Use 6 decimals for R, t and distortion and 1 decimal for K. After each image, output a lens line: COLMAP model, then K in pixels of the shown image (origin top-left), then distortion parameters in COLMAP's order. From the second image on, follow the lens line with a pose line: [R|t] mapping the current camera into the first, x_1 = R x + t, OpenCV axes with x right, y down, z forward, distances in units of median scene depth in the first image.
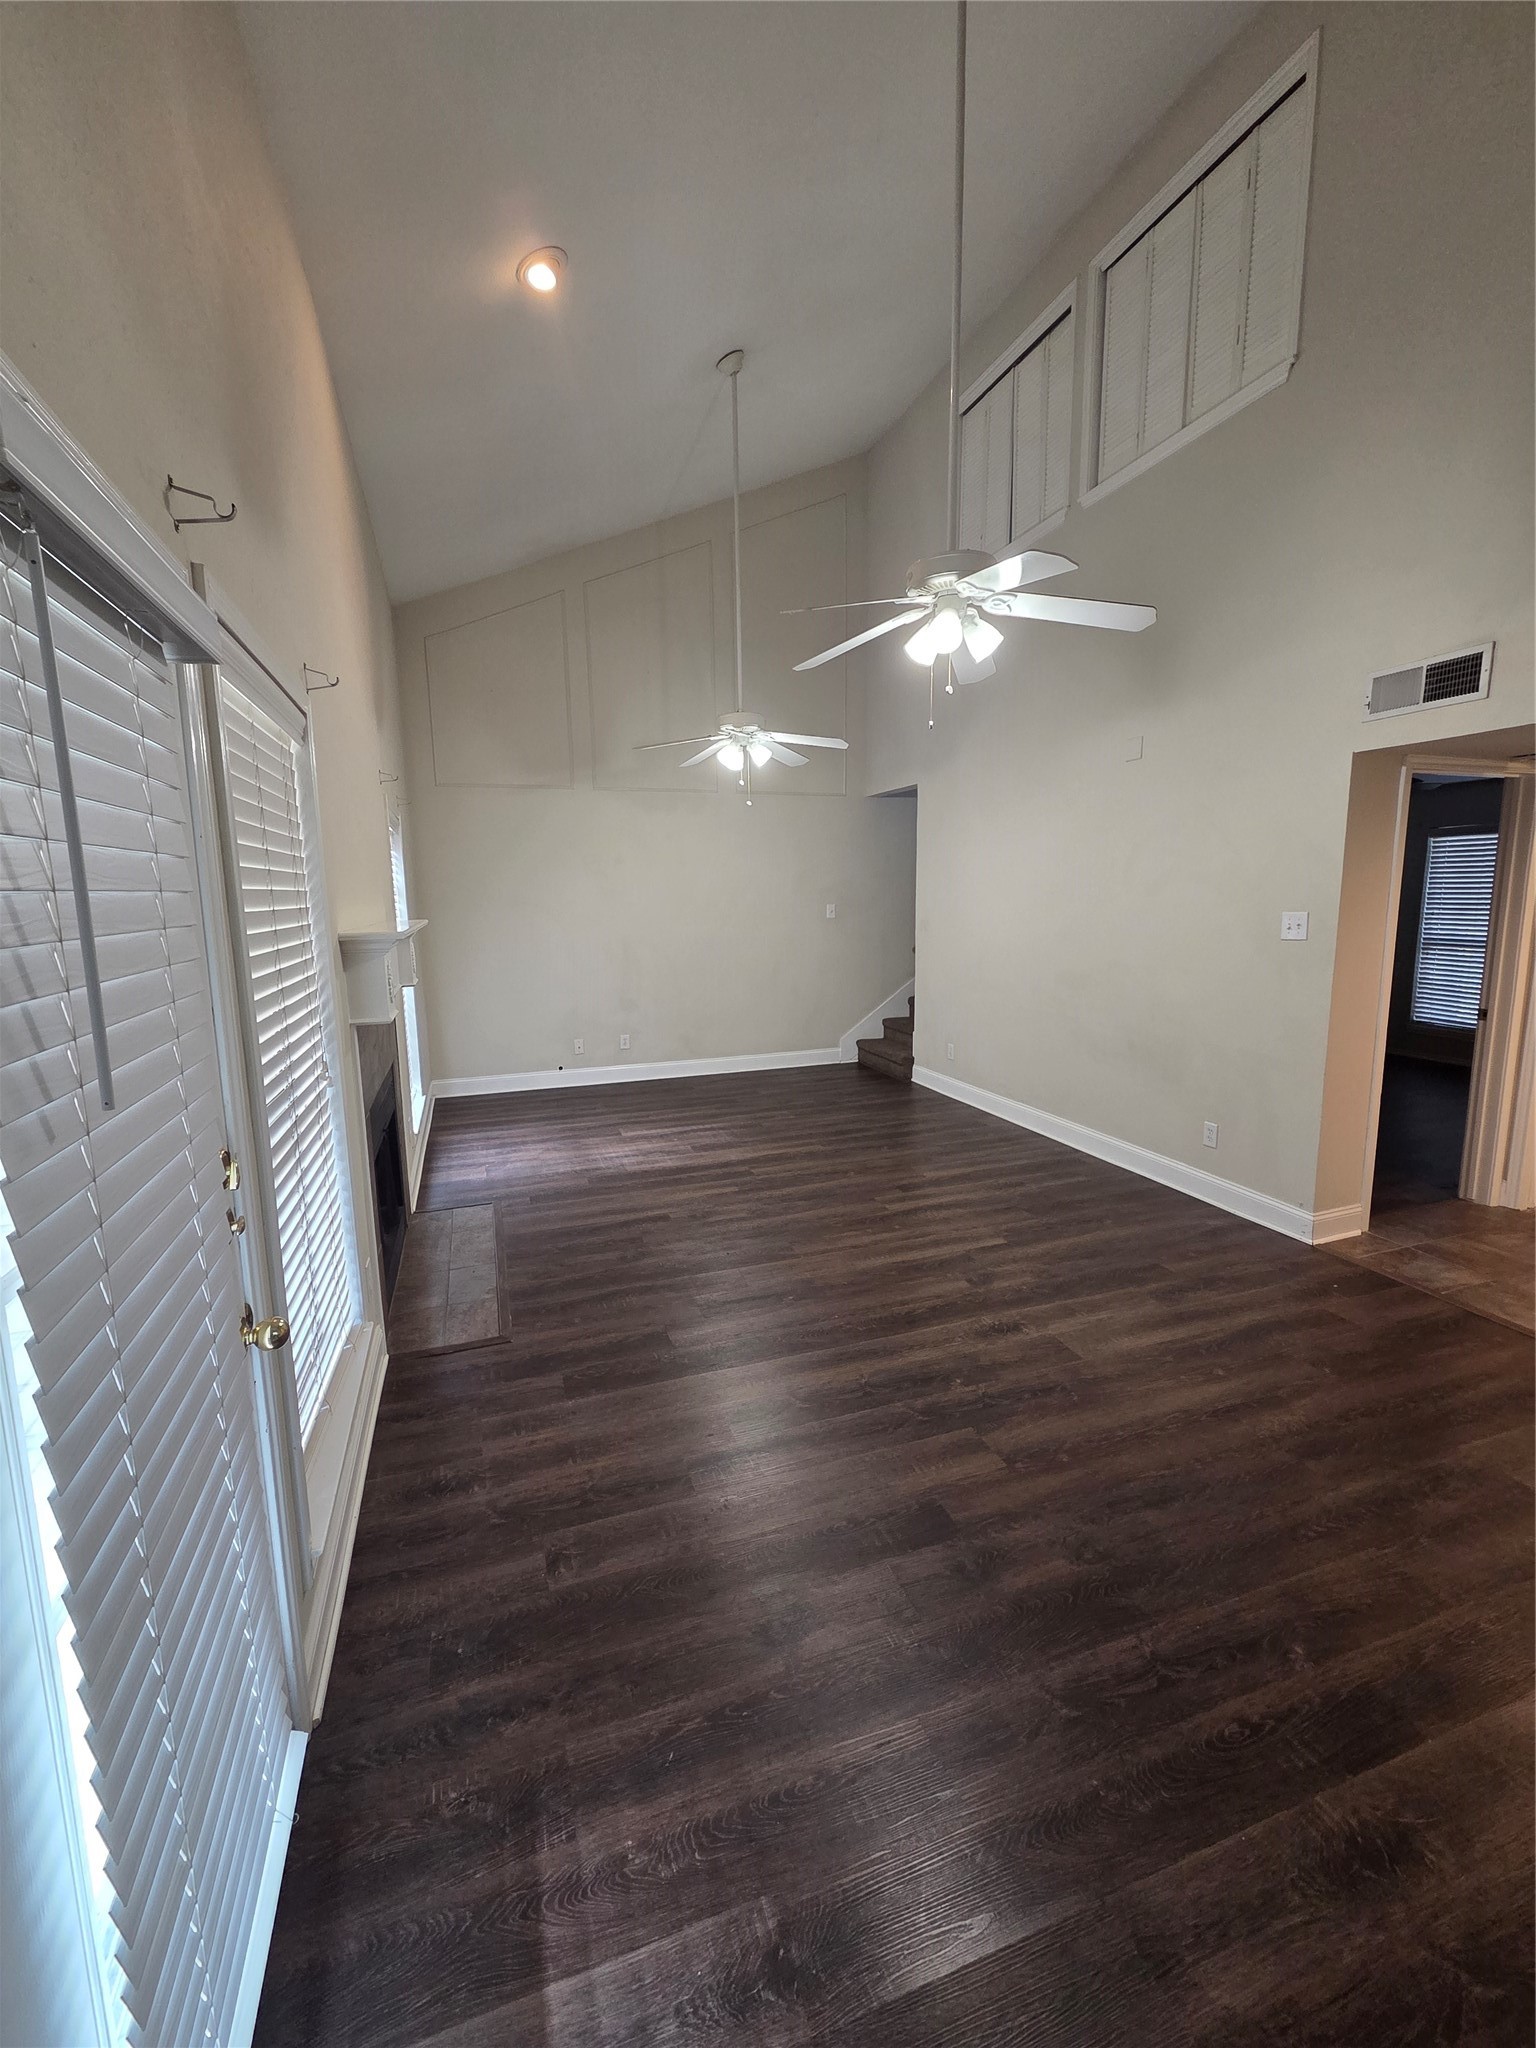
lens RADIAL K [[836.3, 0, 761.0], [0, 836.3, 1022.6], [0, 0, 1]] dist [0.002441, -0.000370]
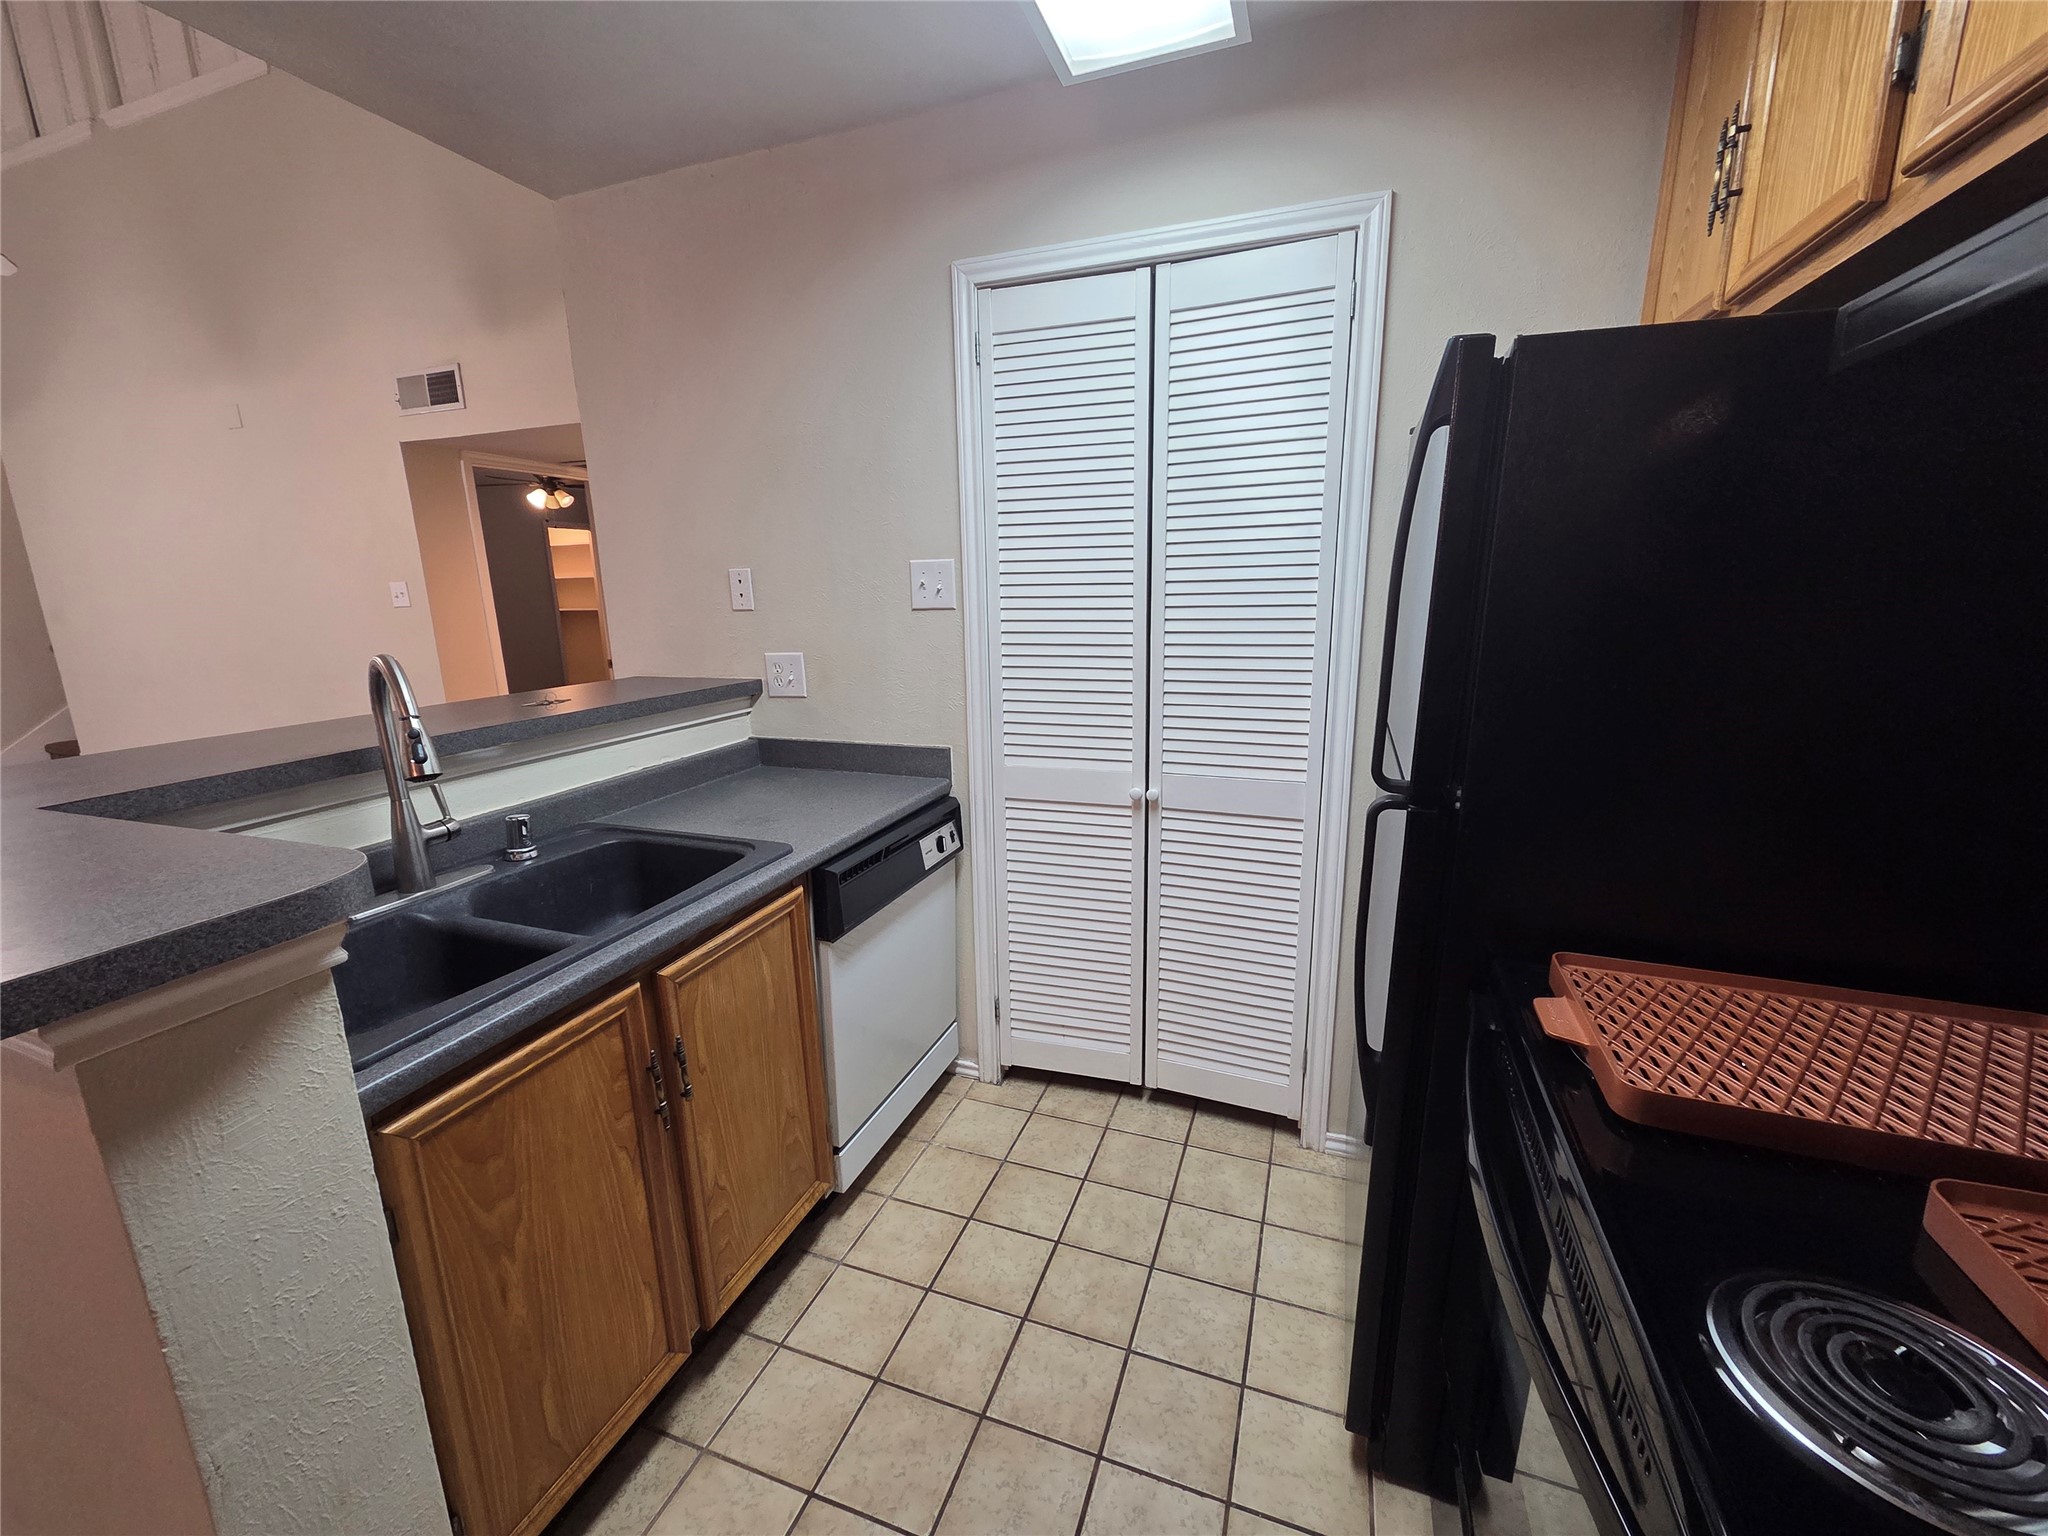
lens RADIAL K [[836.3, 0, 1025.0], [0, 836.3, 770.5], [0, 0, 1]] dist [0.002441, -0.000370]
pose [[0.637956, -0.166541, 0.751848, 0.266340], [0.124984, 0.985782, 0.112308, 0.093001], [-0.759862, 0.022321, 0.649701, -0.356905]]
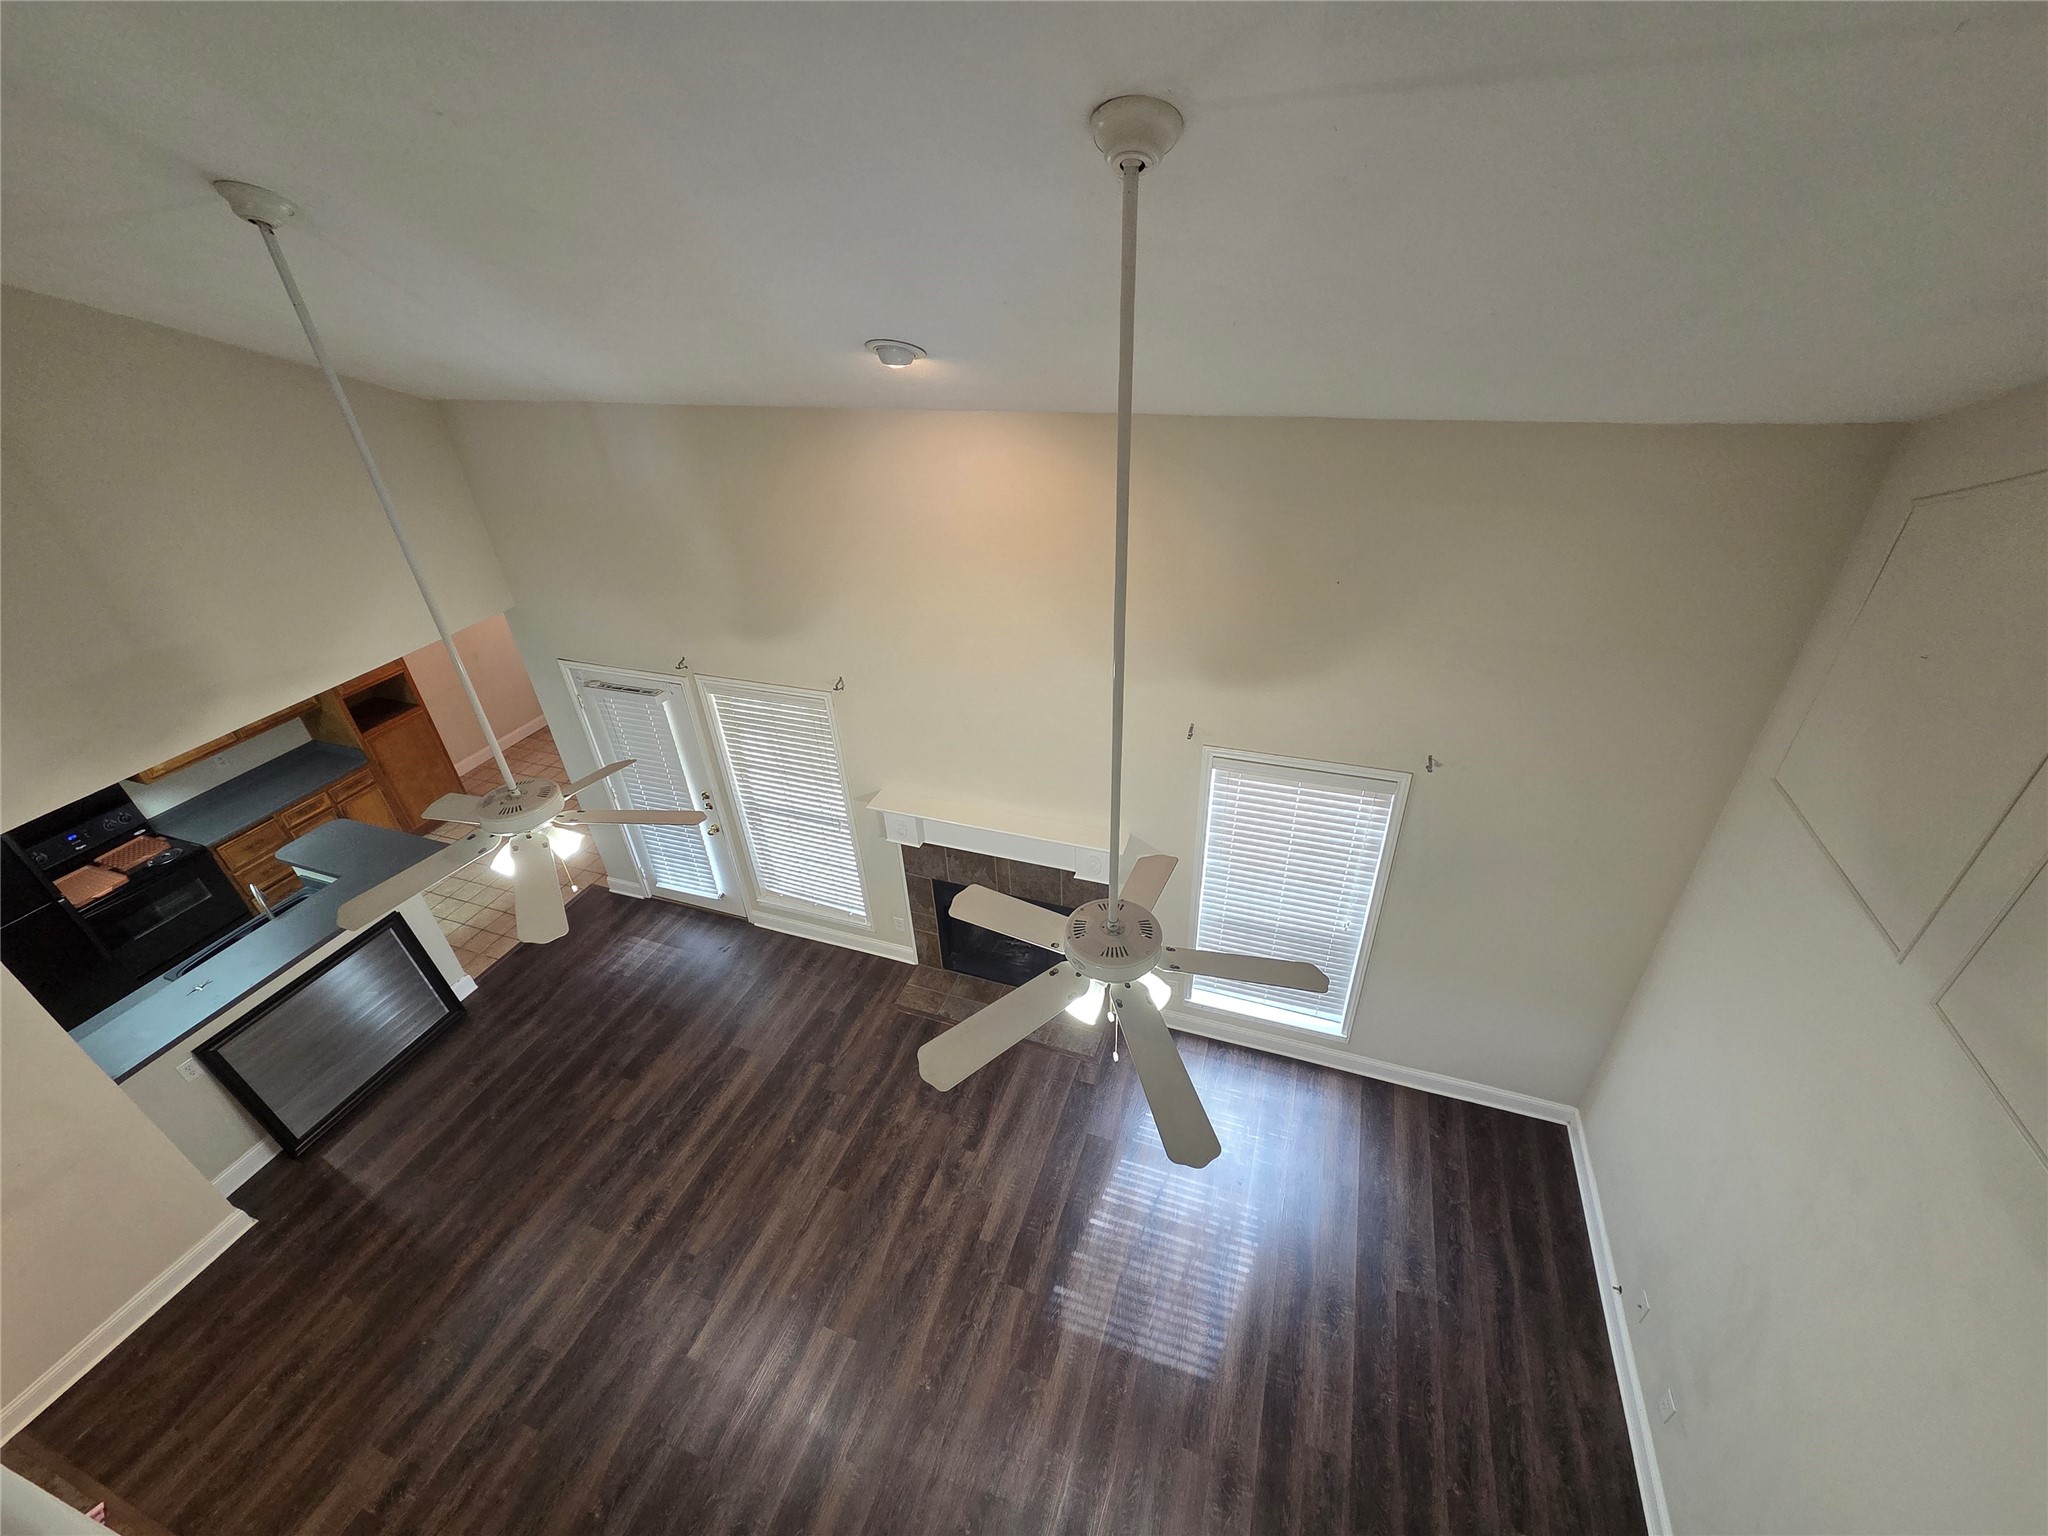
lens RADIAL K [[836.3, 0, 1027.1], [0, 836.3, 768.7], [0, 0, 1]] dist [0.002441, -0.000370]
pose [[-0.621781, 0.445086, -0.644428, 0.380295], [-0.075105, 0.785145, 0.614741, -0.973710], [0.779582, 0.430634, -0.454760, 1.496409]]
